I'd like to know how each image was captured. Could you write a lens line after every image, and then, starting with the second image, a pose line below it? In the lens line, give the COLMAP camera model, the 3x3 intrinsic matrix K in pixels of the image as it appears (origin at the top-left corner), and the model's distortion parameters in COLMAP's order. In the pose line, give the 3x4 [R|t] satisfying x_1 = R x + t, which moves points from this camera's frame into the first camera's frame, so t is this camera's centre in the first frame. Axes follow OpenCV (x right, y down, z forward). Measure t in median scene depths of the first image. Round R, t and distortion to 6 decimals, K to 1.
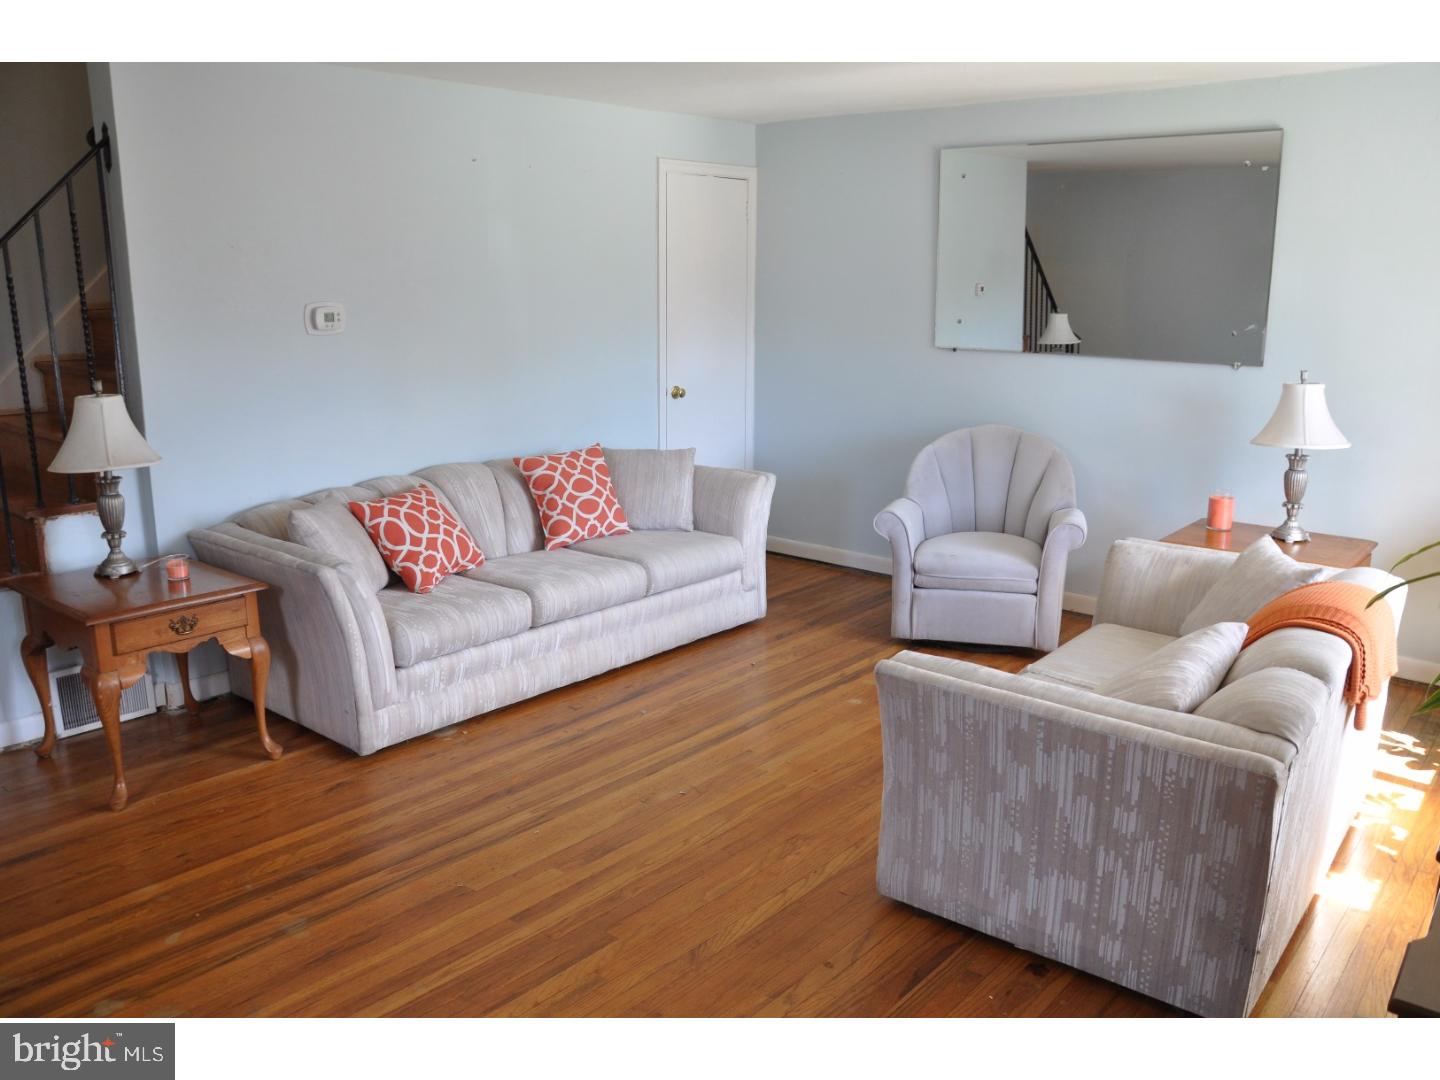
lens RADIAL K [[1161.3, 0, 744.7], [0, 1161.3, 539.3], [0, 0, 1]] dist [-0.045371, 0.004100]
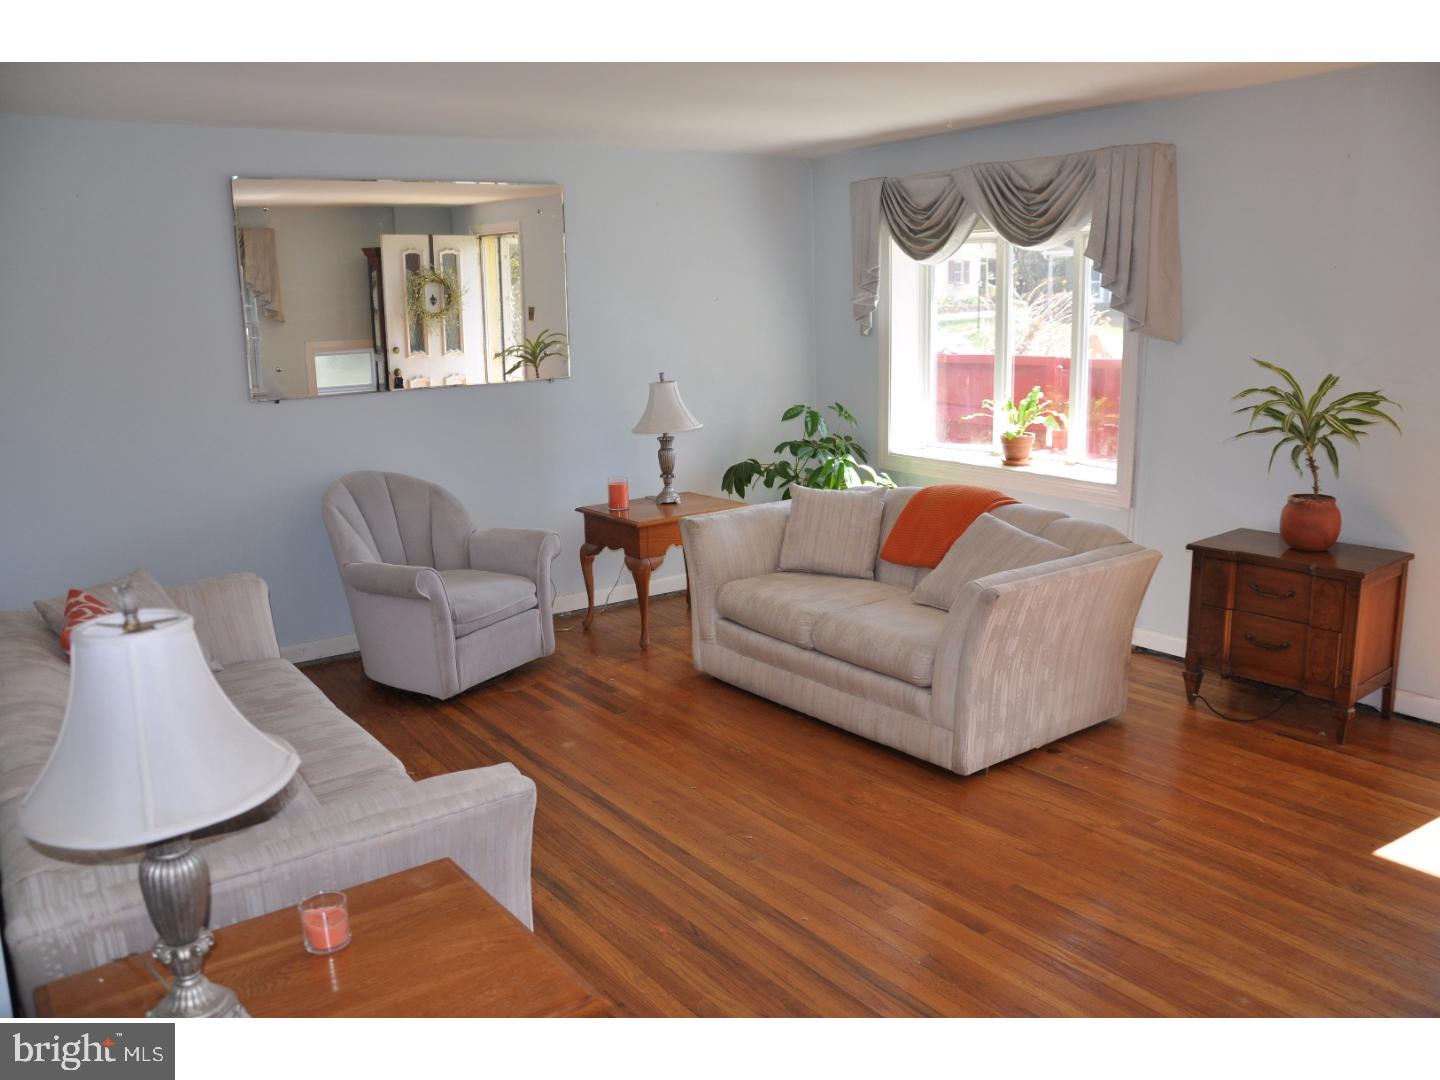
lens RADIAL K [[1161.3, 0, 744.7], [0, 1161.3, 539.3], [0, 0, 1]] dist [-0.045371, 0.004100]
pose [[0.230885, -0.210938, 0.949841, -0.762906], [0.240785, 0.958239, 0.154274, -0.141297], [-0.942717, 0.193088, 0.272034, 0.569474]]
